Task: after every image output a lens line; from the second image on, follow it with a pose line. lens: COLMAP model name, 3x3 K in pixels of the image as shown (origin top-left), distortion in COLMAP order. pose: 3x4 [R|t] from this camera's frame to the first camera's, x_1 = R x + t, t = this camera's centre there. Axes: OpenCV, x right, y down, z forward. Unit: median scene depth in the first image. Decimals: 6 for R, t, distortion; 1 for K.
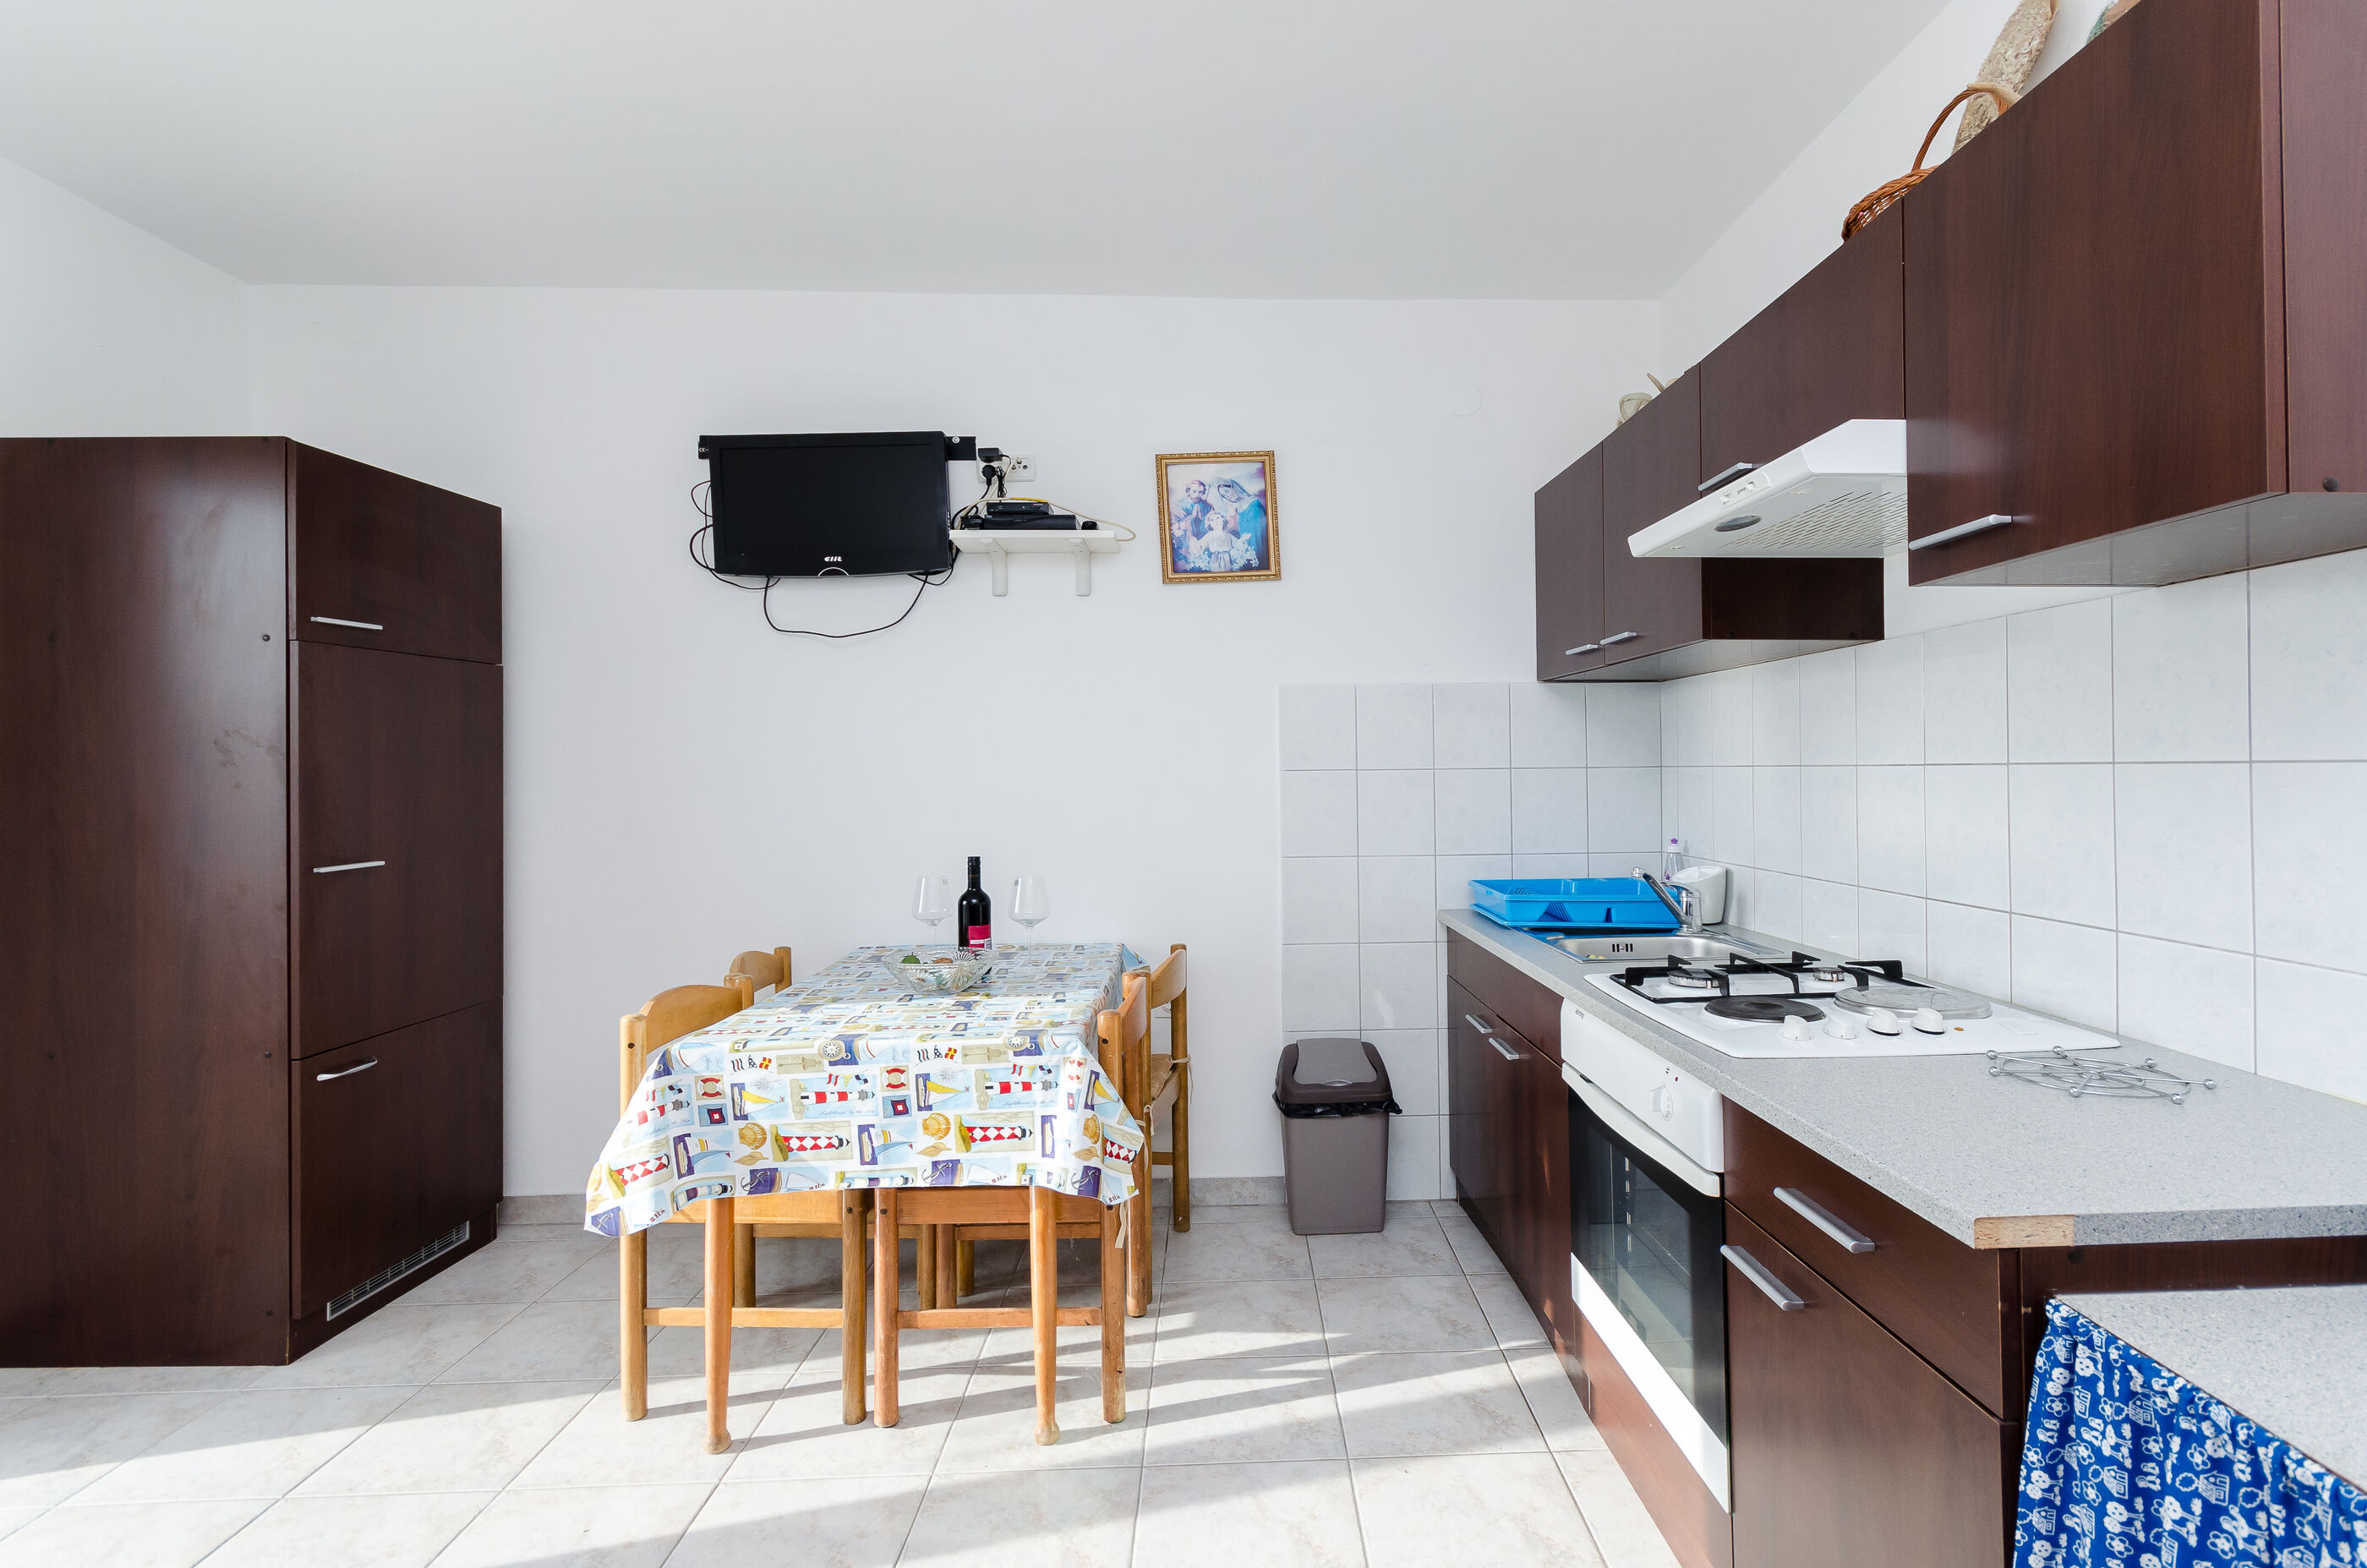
lens RADIAL K [[1057.5, 0, 1183.5], [0, 1057.5, 784.0], [0, 0, 1]] dist [0.000942, 0.000259]
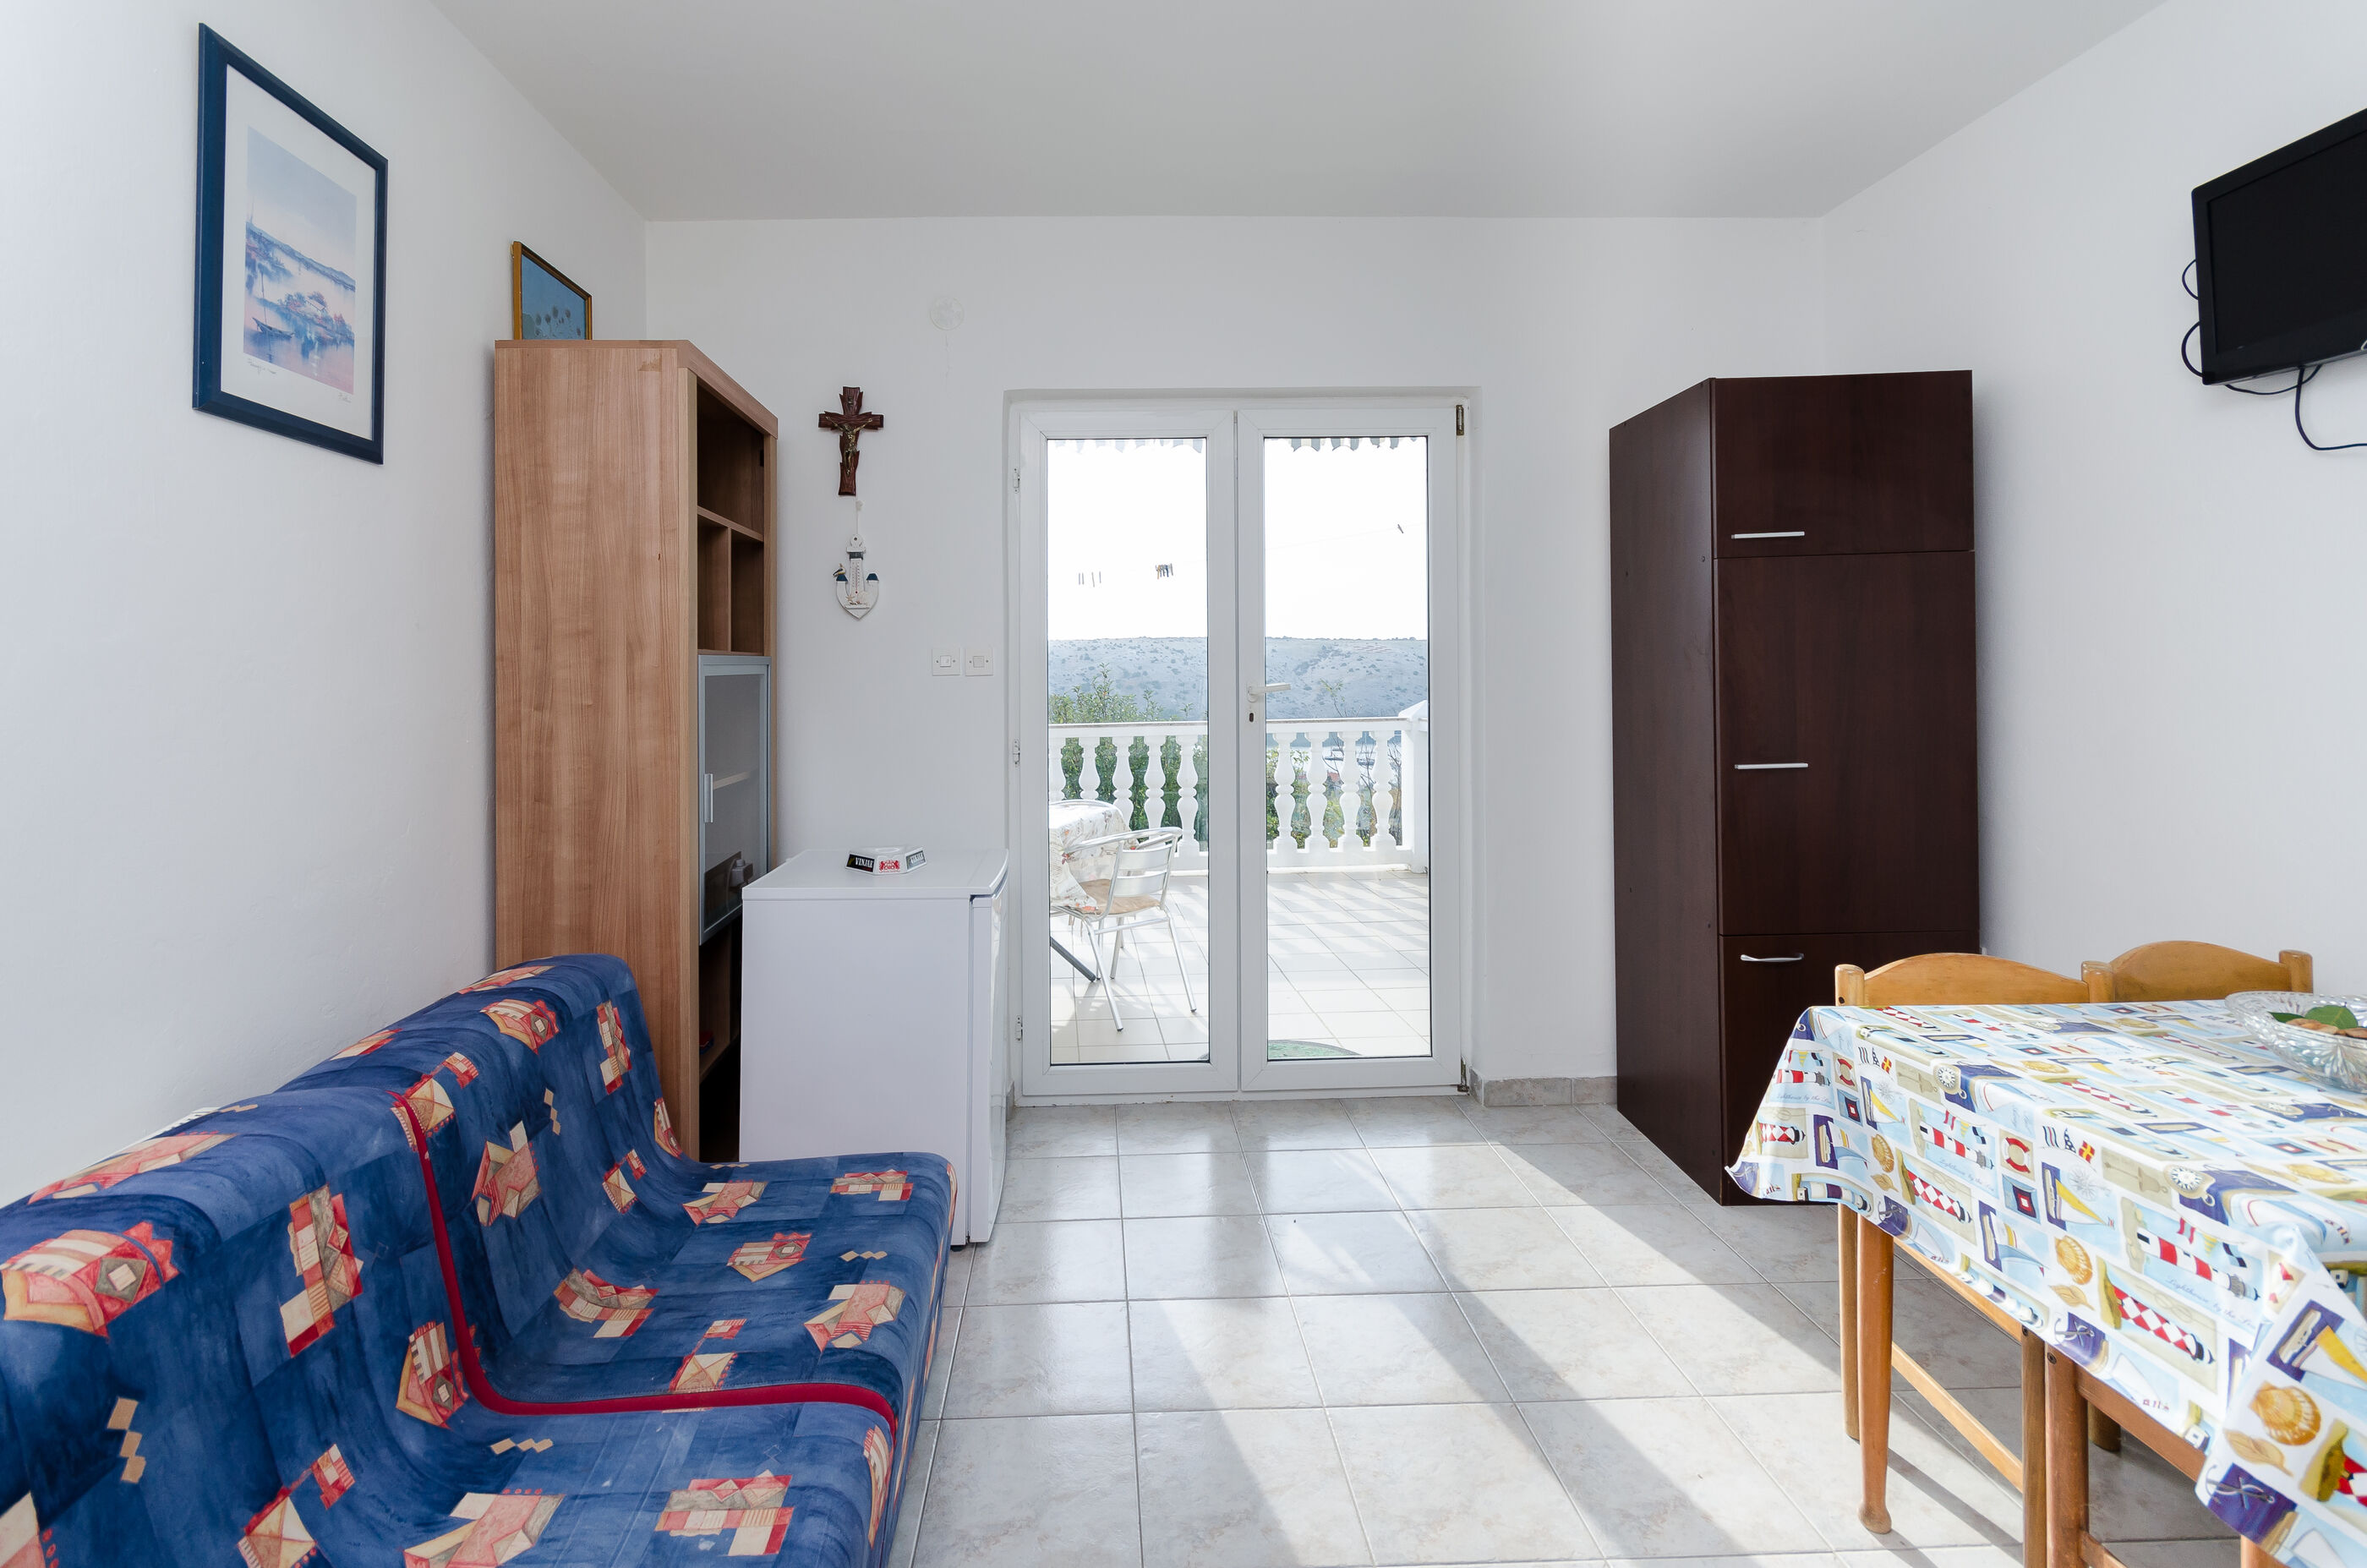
lens RADIAL K [[1091.6, 0, 1085.9], [0, 1091.6, 685.0], [0, 0, 1]] dist [-0.001199, -0.000814]
pose [[0.042923, 0.010570, -0.999022, 0.374741], [0.004968, 0.999929, 0.010794, -0.024720], [0.999066, -0.005426, 0.042868, 0.387968]]
